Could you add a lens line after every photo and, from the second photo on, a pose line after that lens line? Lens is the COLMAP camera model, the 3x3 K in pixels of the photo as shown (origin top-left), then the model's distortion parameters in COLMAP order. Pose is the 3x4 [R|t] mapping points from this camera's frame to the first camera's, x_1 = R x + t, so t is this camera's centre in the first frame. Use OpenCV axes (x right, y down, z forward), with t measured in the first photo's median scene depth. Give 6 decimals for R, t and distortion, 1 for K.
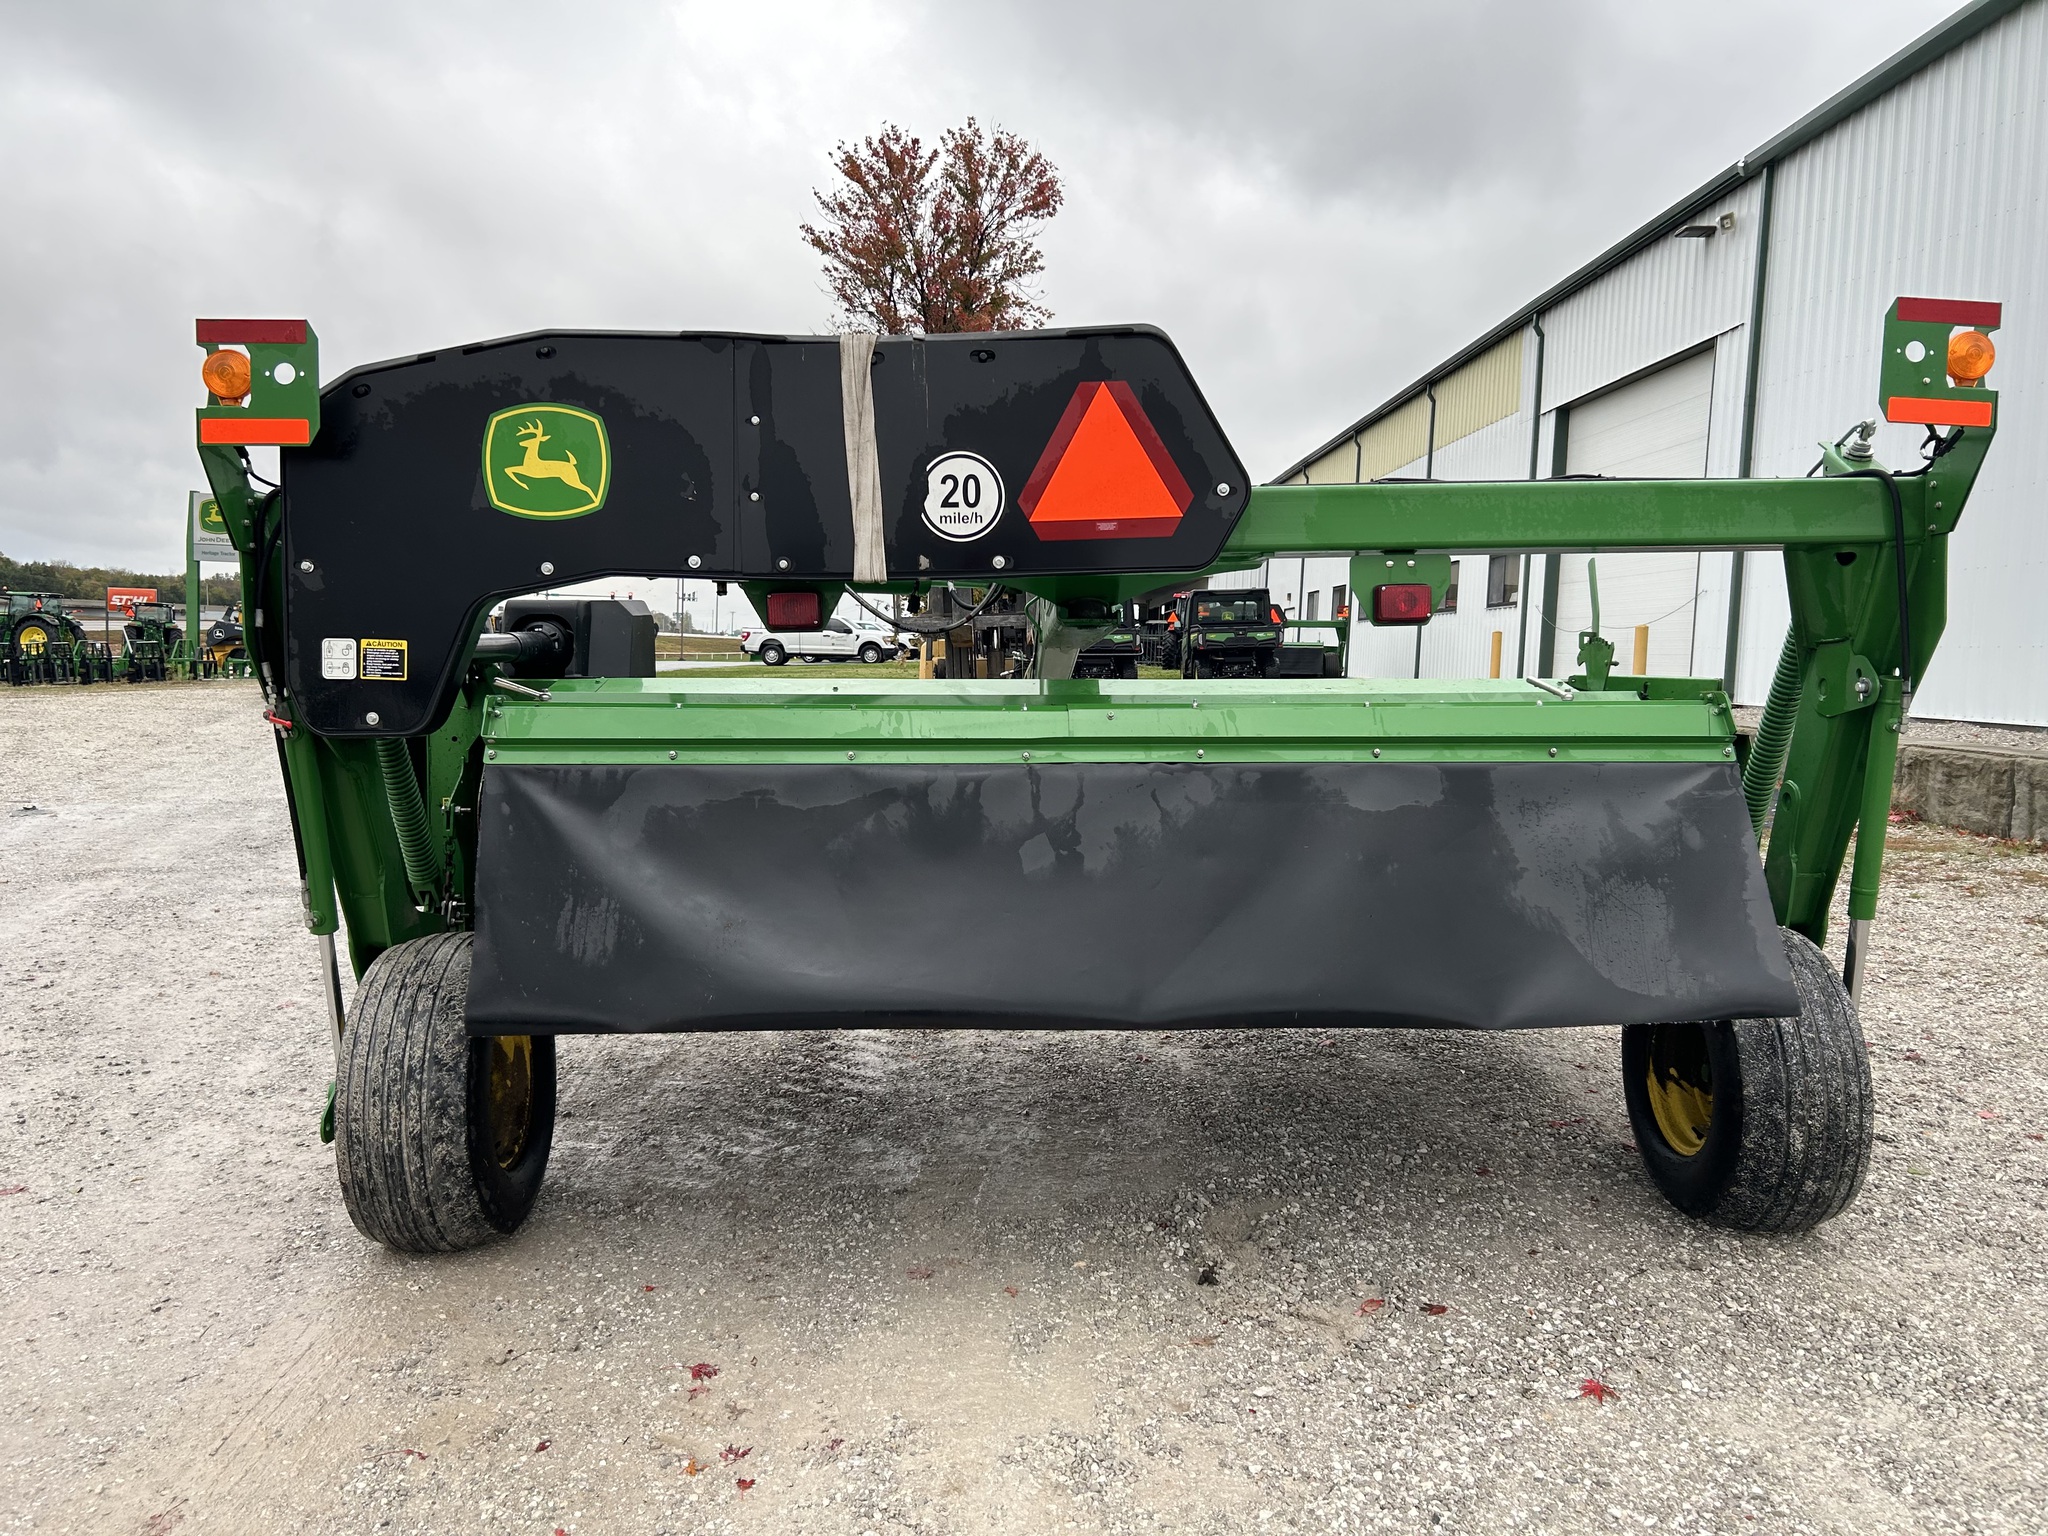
lens RADIAL K [[1540.3, 0, 1050.8], [0, 1540.3, 760.6], [0, 0, 1]] dist [0.028220, -0.004980]
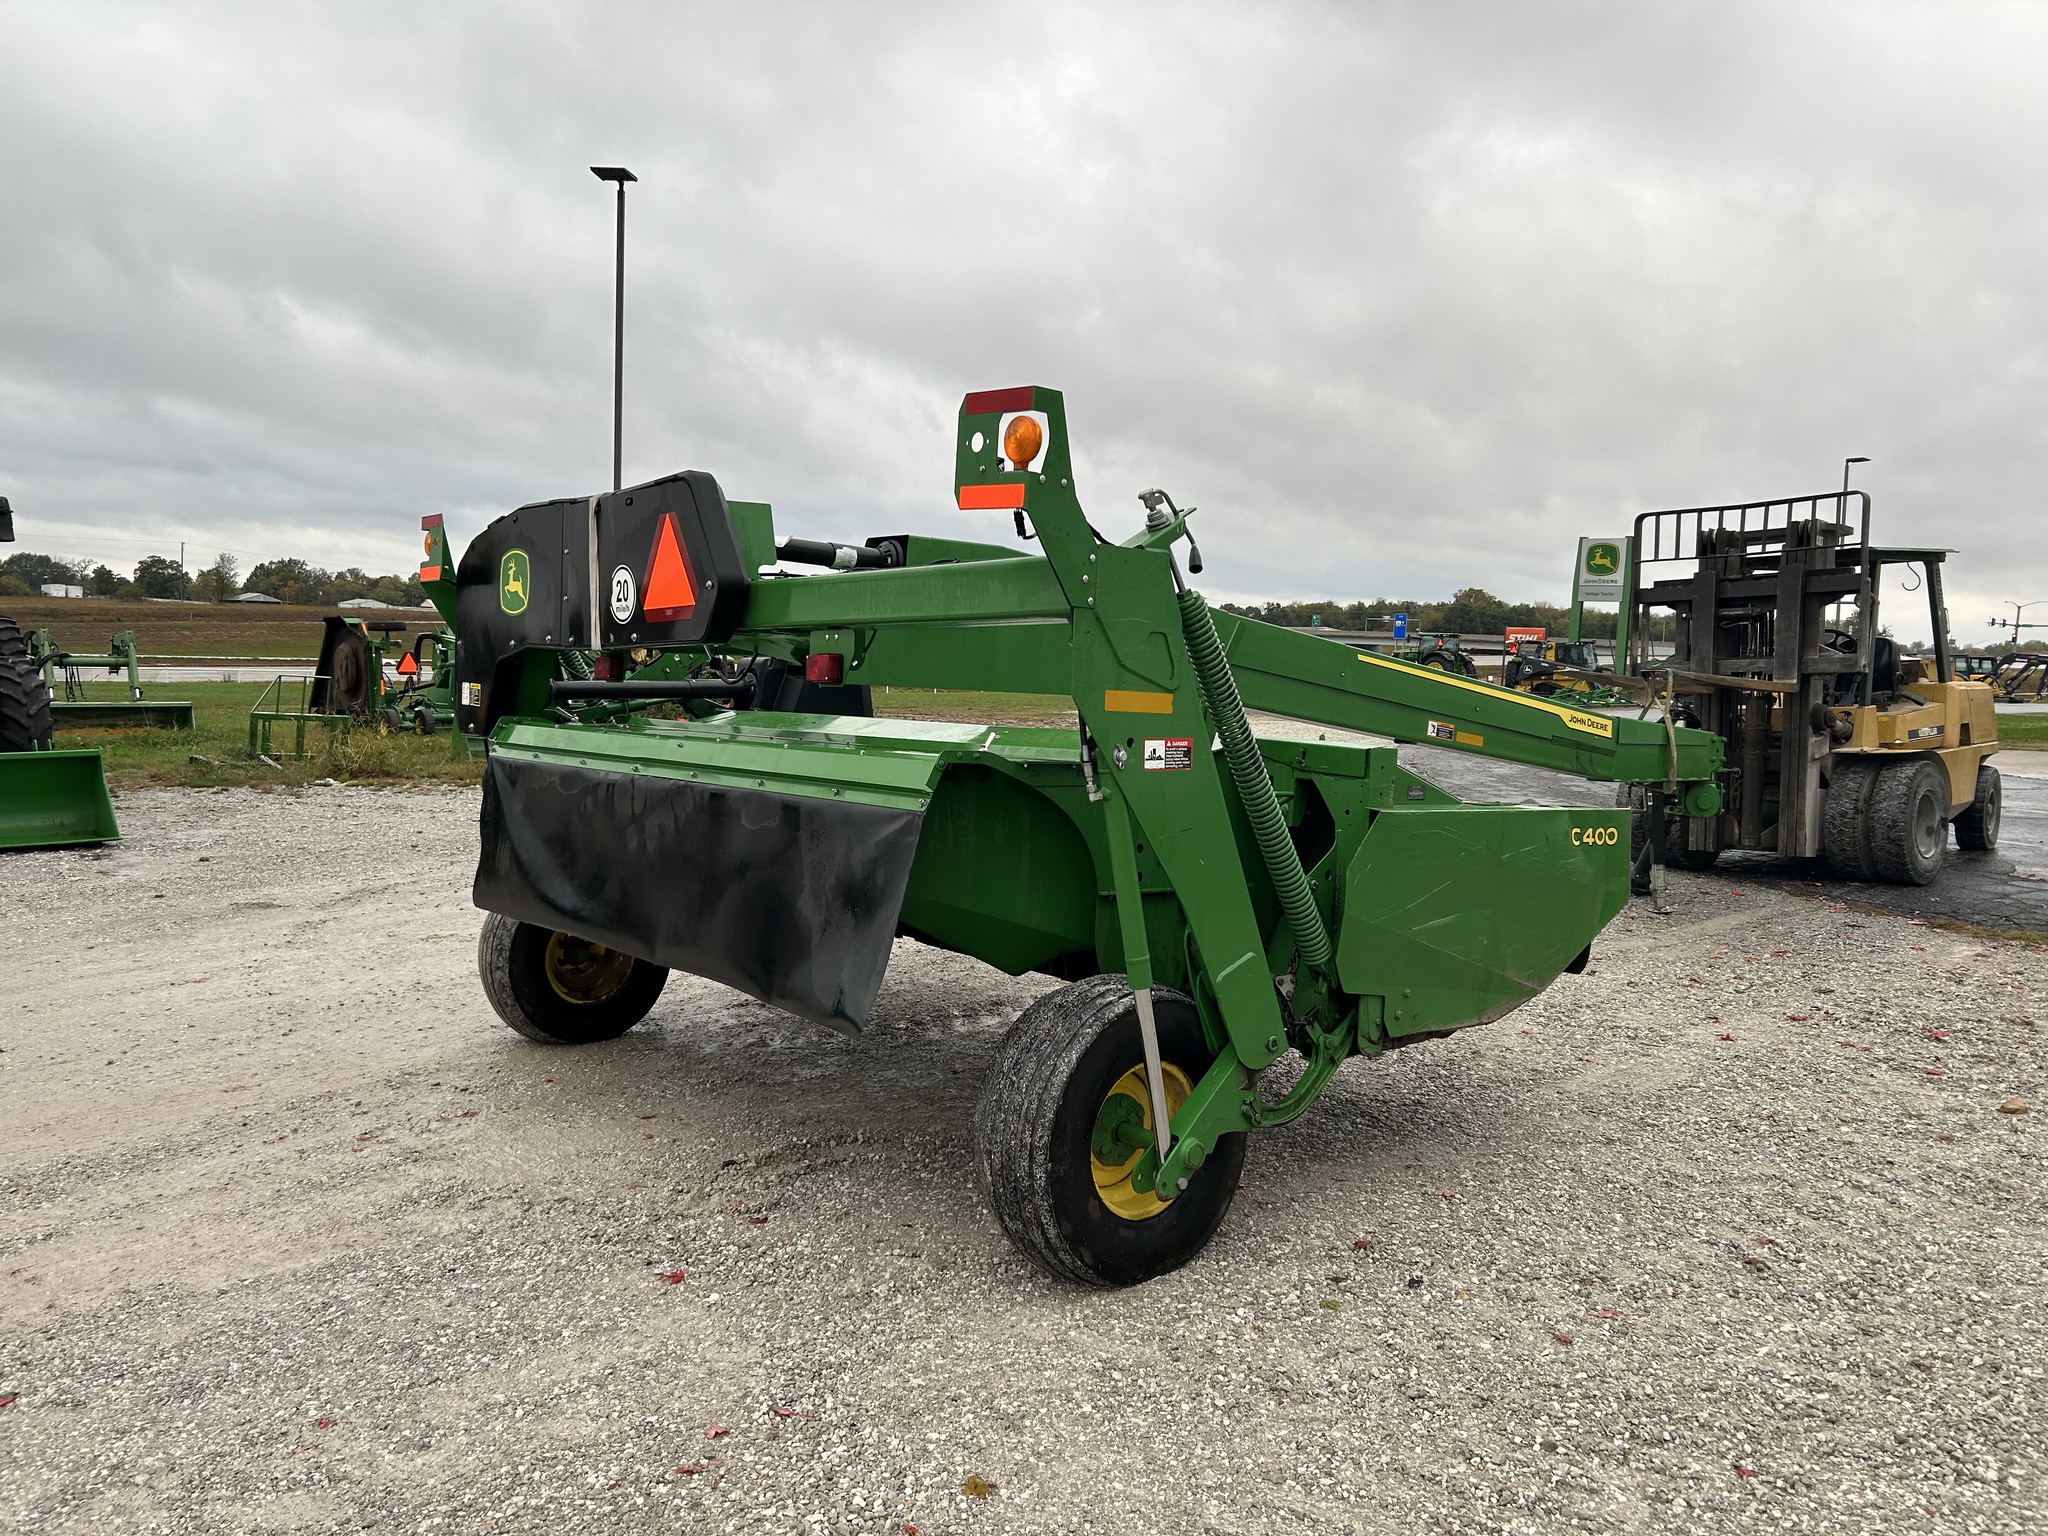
lens RADIAL K [[1507.0, 0, 1020.0], [0, 1507.0, 768.1], [0, 0, 1]] dist [-0.008027, -0.000738]
pose [[0.654059, 0.061308, -0.753955, 1.336675], [-0.072581, 0.997198, 0.018123, -0.057760], [0.752954, 0.042869, 0.656676, 0.338587]]
